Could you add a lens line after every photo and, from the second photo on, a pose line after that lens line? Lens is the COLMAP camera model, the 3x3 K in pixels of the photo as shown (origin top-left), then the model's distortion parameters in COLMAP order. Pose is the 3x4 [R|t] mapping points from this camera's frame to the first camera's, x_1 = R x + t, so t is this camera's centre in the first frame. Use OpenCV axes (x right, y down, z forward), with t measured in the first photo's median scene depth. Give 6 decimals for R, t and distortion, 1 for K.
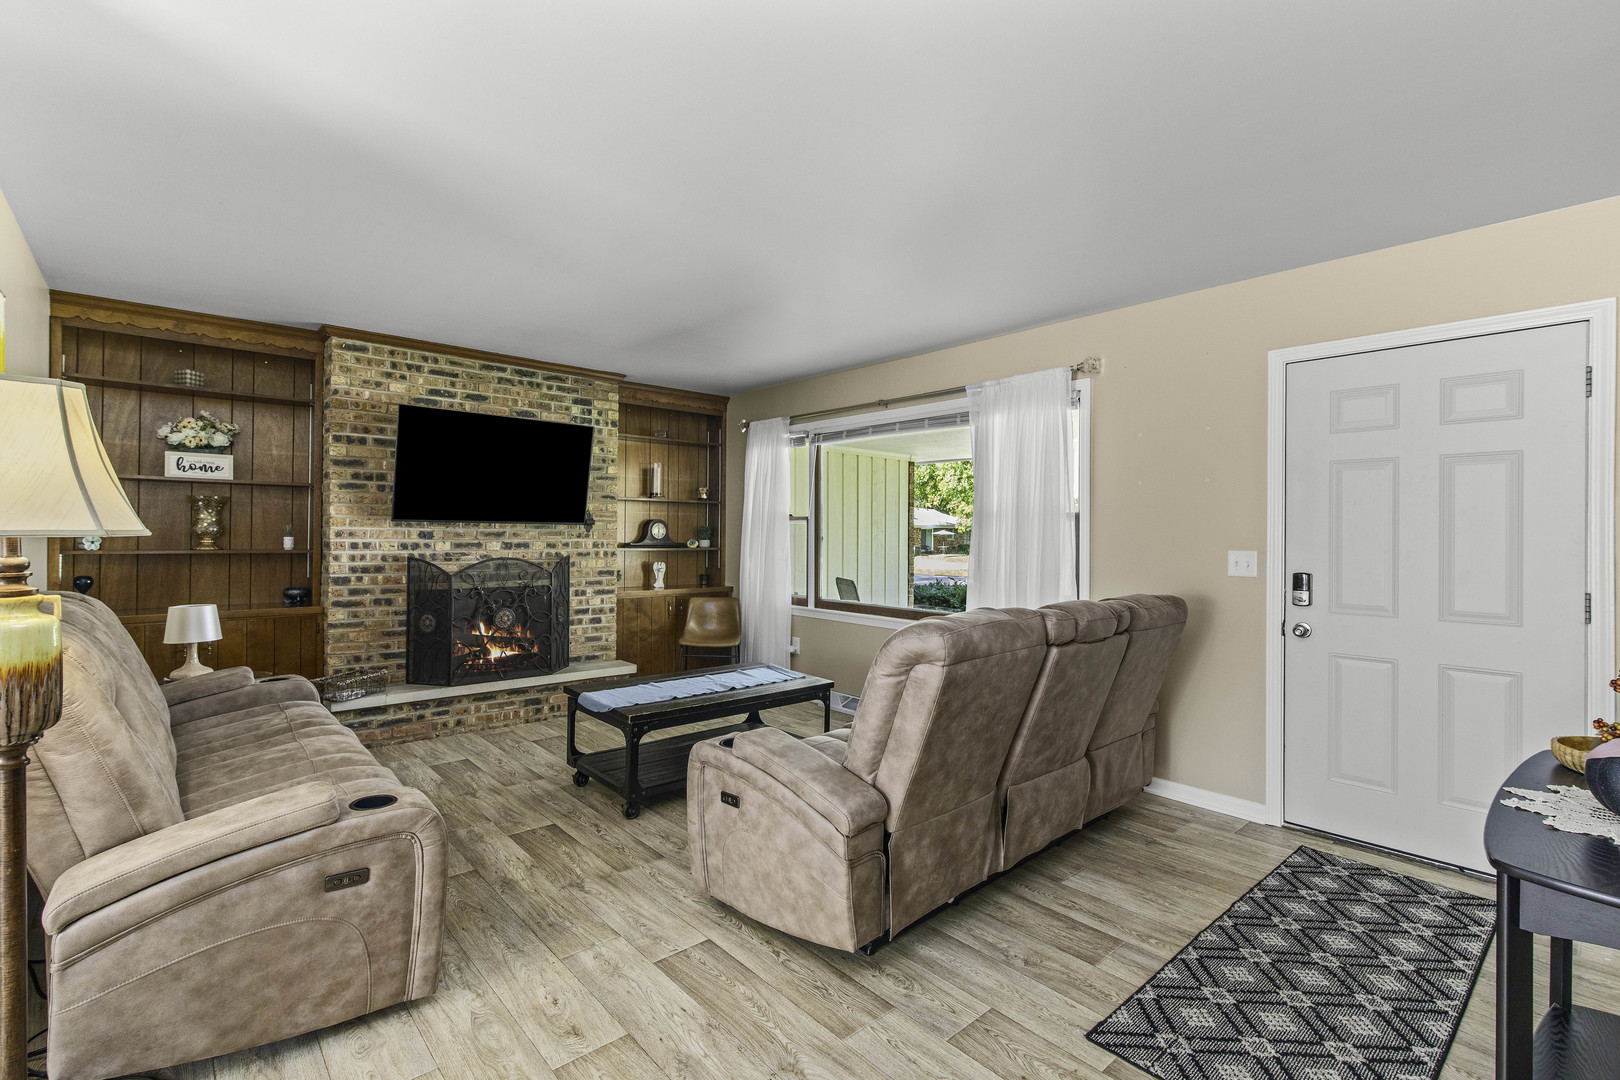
lens RADIAL K [[737.3, 0, 794.3], [0, 737.3, 535.7], [0, 0, 1]] dist [0.003022, -0.000899]
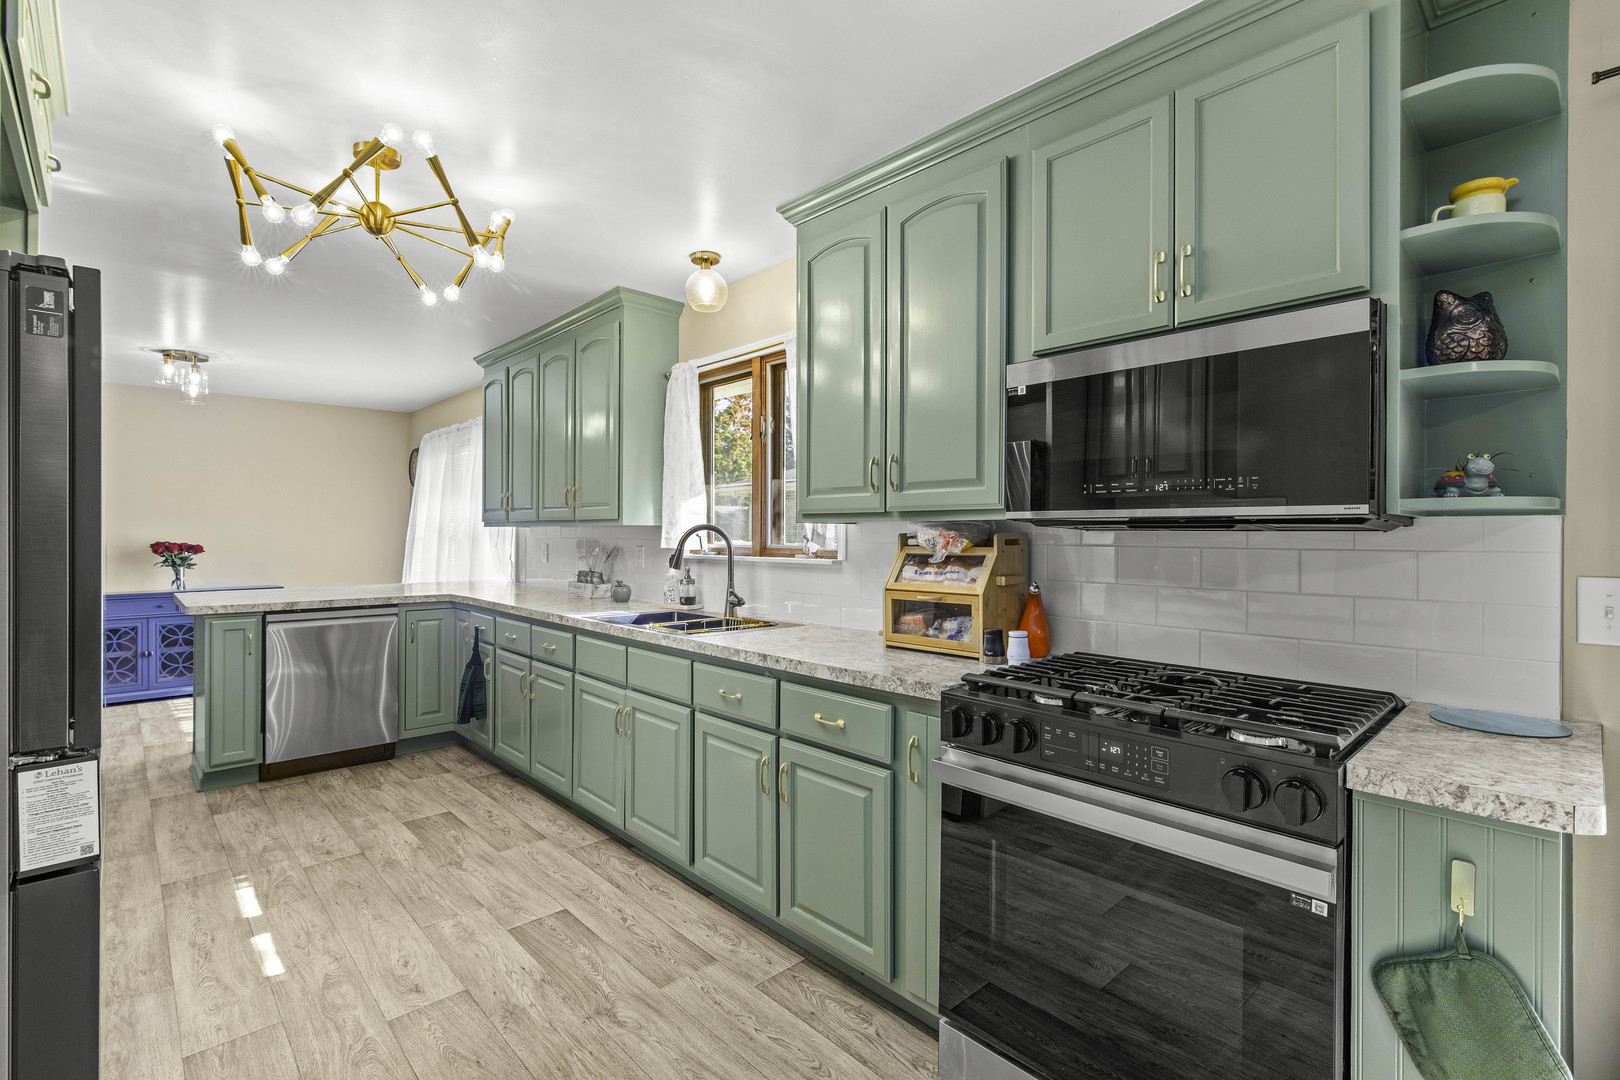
lens RADIAL K [[737.3, 0, 804.5], [0, 737.3, 533.2], [0, 0, 1]] dist [0.003022, -0.000899]
pose [[0.999563, -0.005903, 0.028958, -0.228239], [0.005728, 0.999965, 0.006131, -0.007472], [-0.028993, -0.005962, 0.999562, 0.335827]]
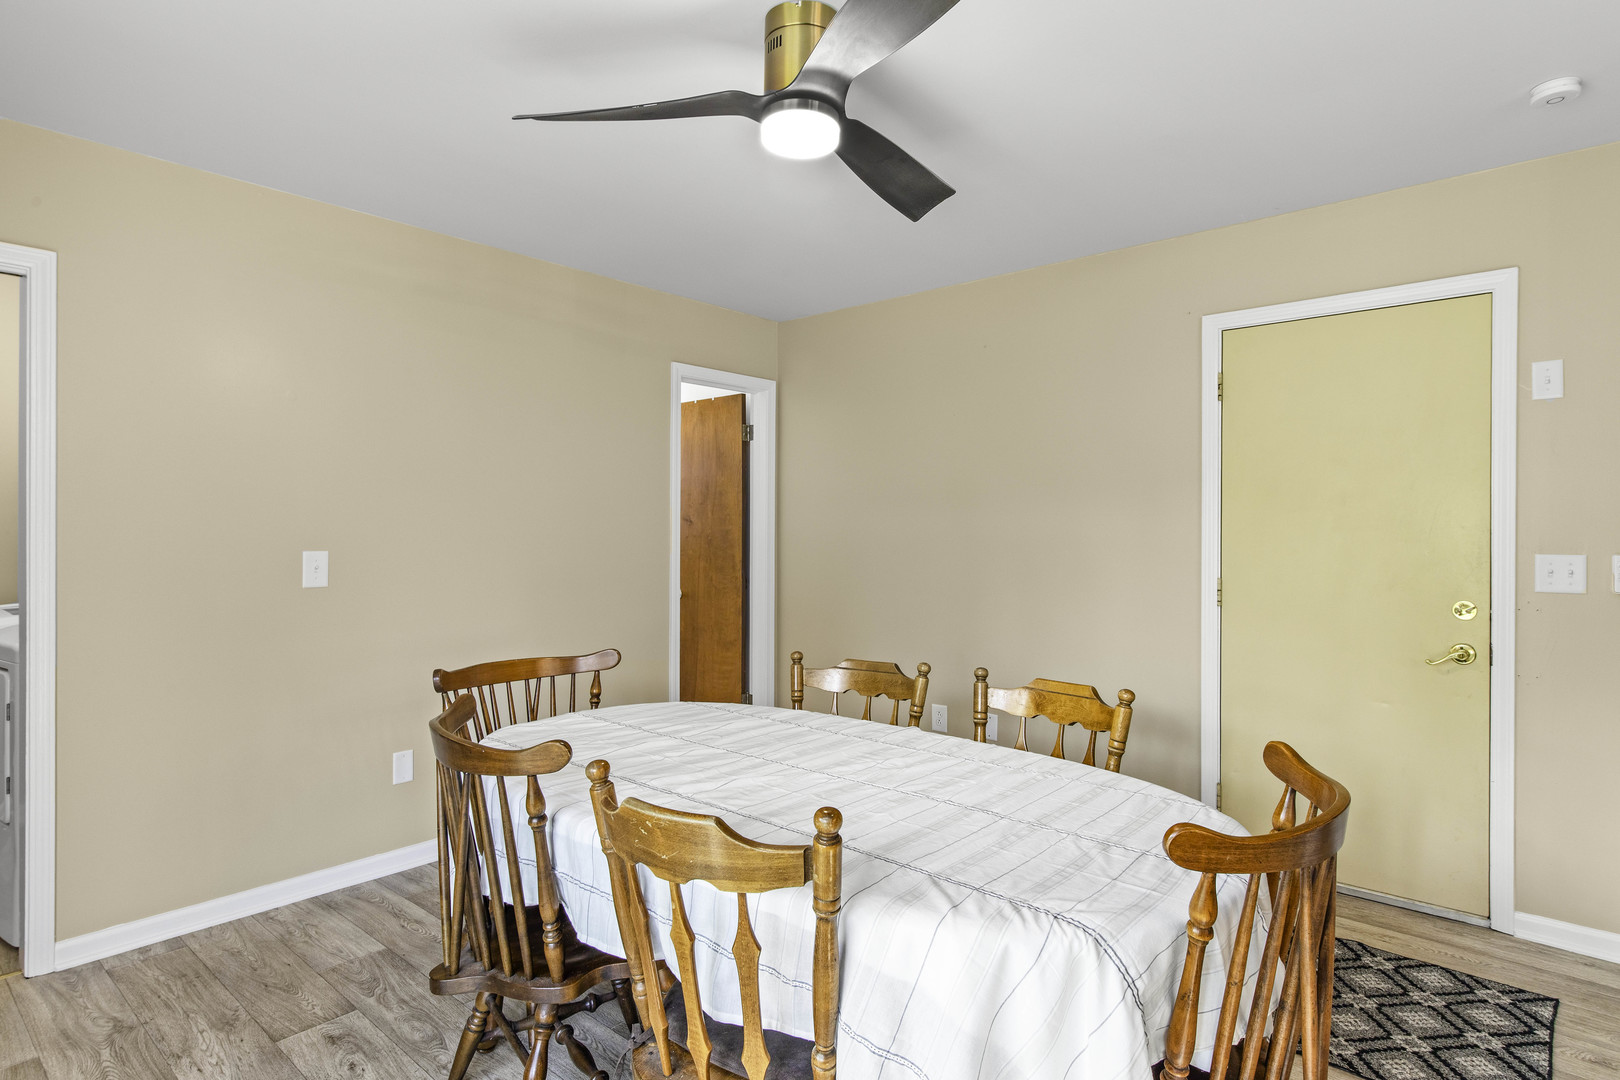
lens RADIAL K [[866.4, 0, 804.0], [0, 866.4, 535.5], [0, 0, 1]] dist [0.002410, 0.000377]
pose [[-0.991594, -0.010636, -0.128951, -0.628896], [-0.010931, 0.999939, 0.001575, -0.008111], [0.128926, 0.002971, -0.991650, 1.258577]]
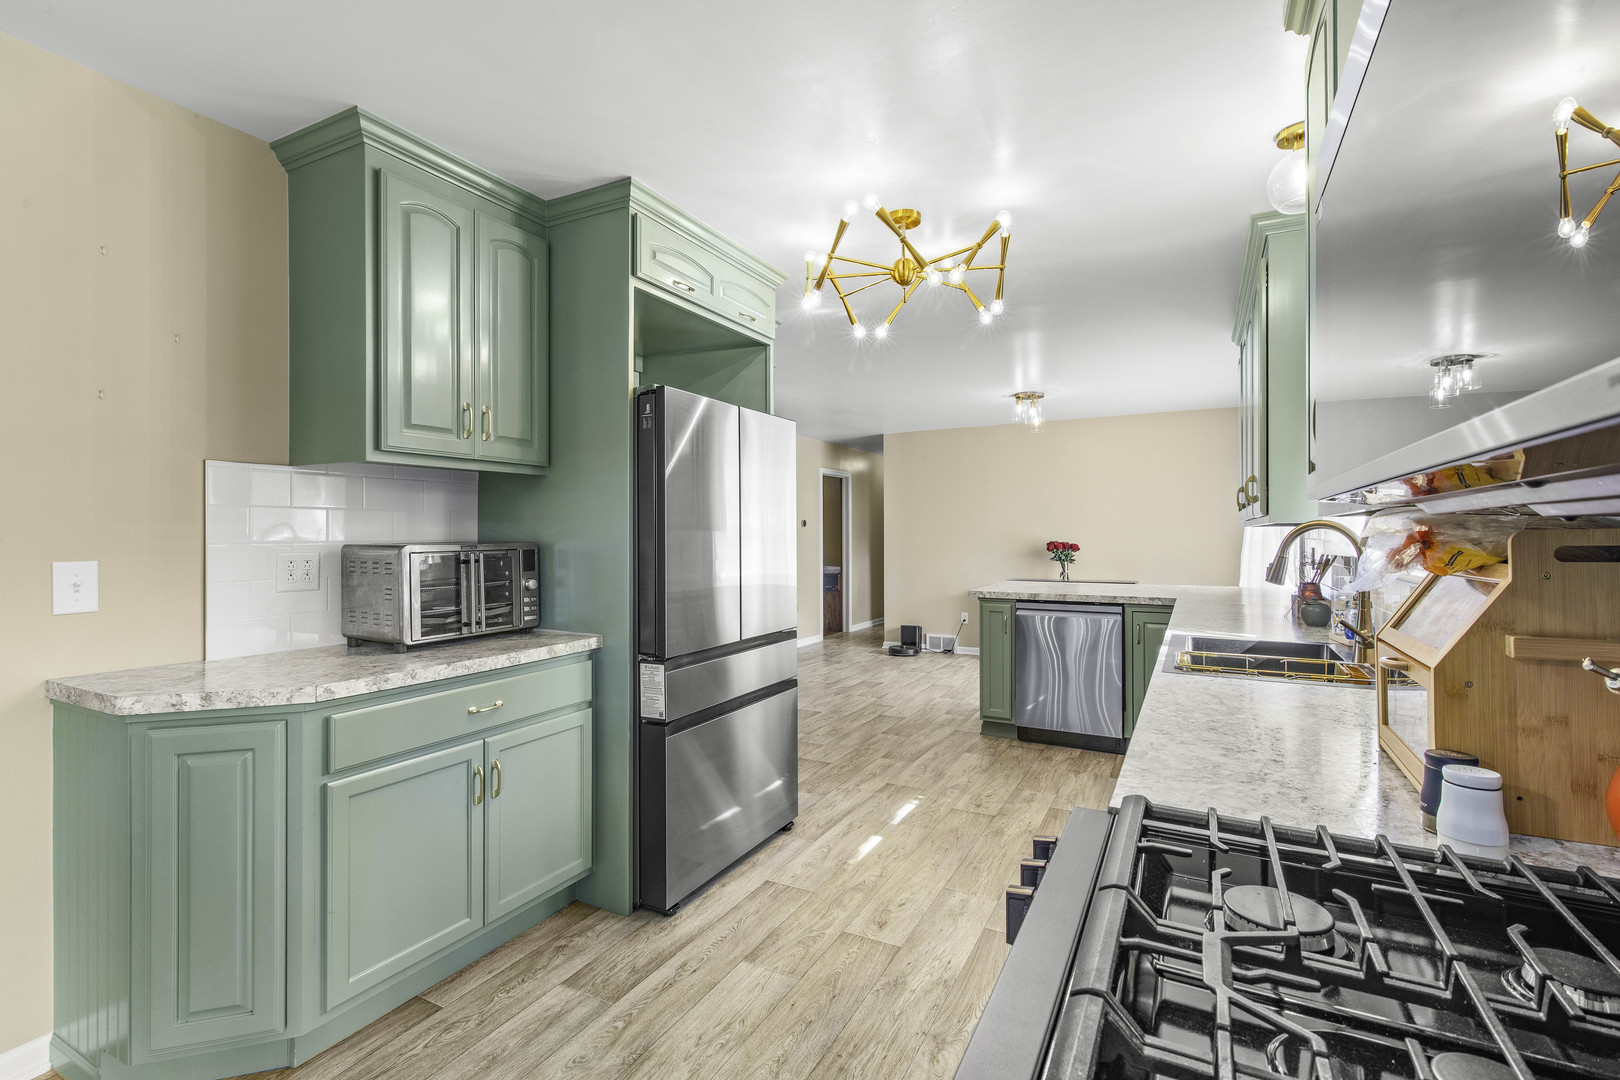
lens RADIAL K [[737.3, 0, 804.8], [0, 737.3, 531.8], [0, 0, 1]] dist [0.003022, -0.000899]
pose [[0.352944, -0.011689, -0.935572, 0.013683], [0.010474, 0.999909, -0.008541, -0.004677], [0.935586, -0.006785, 0.353034, 0.546876]]
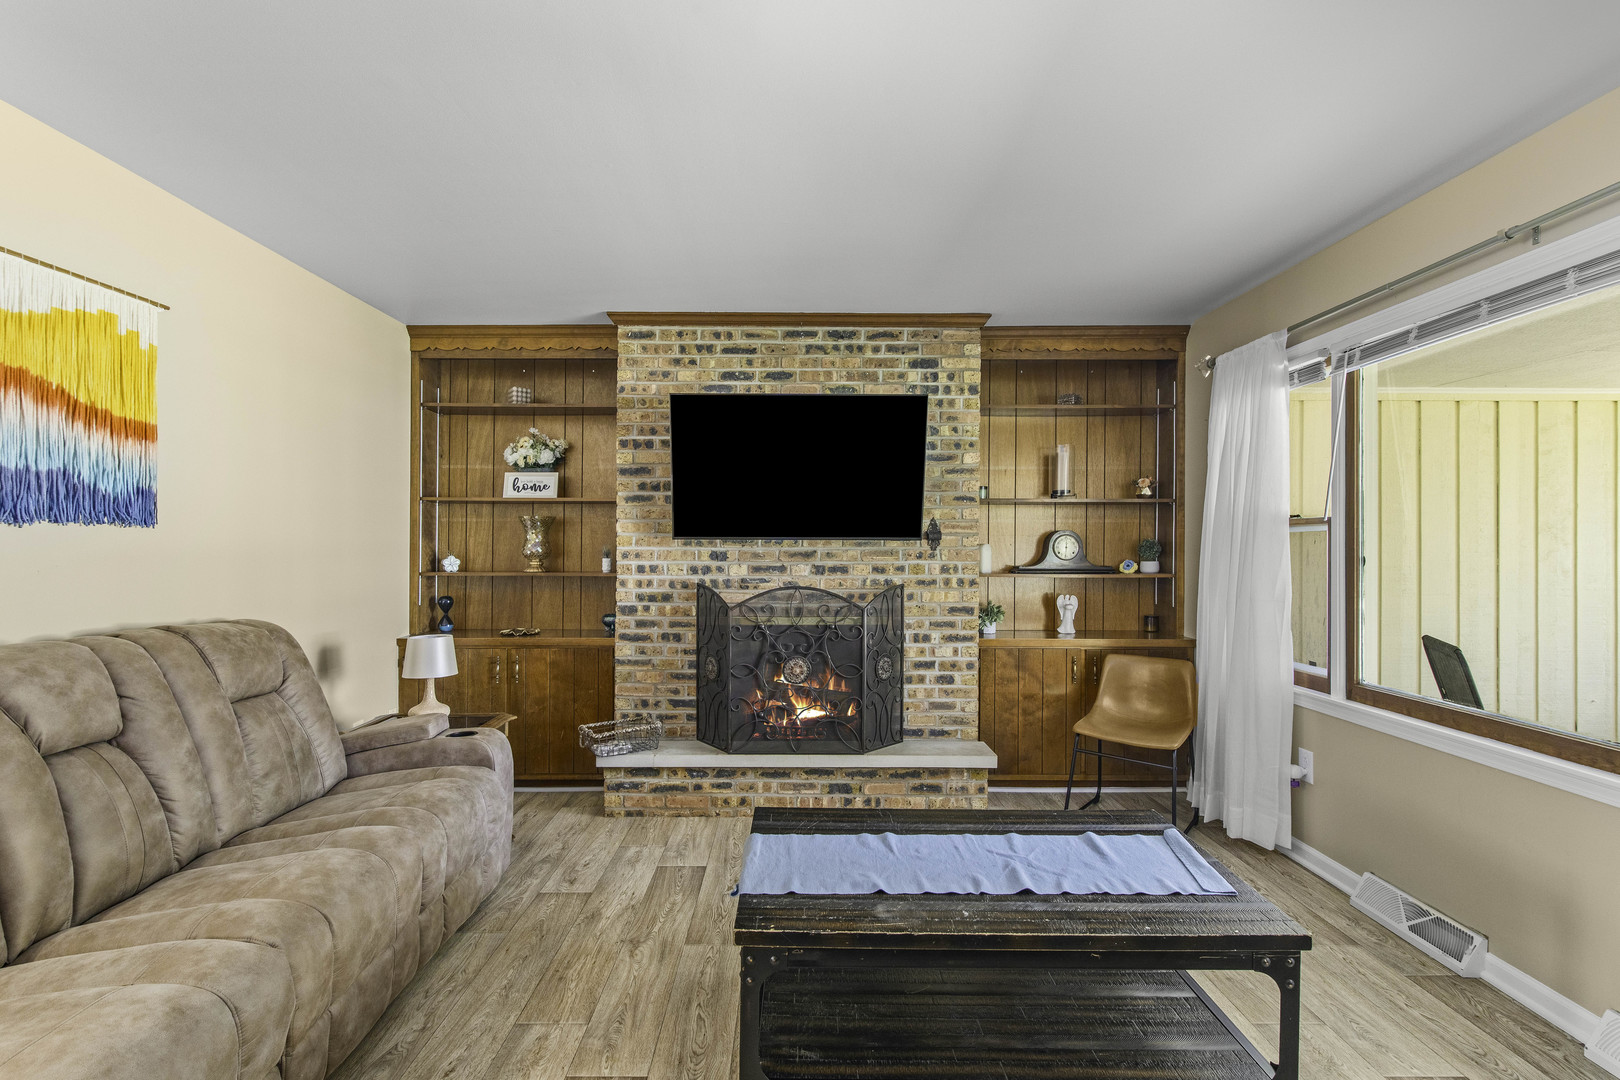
lens RADIAL K [[737.3, 0, 803.0], [0, 737.3, 552.7], [0, 0, 1]] dist [0.003022, -0.000899]
pose [[0.758997, -0.004281, -0.651080, 0.086665], [0.004589, 0.999989, -0.001225, -0.002965], [0.651078, -0.002058, 0.759008, 0.442440]]
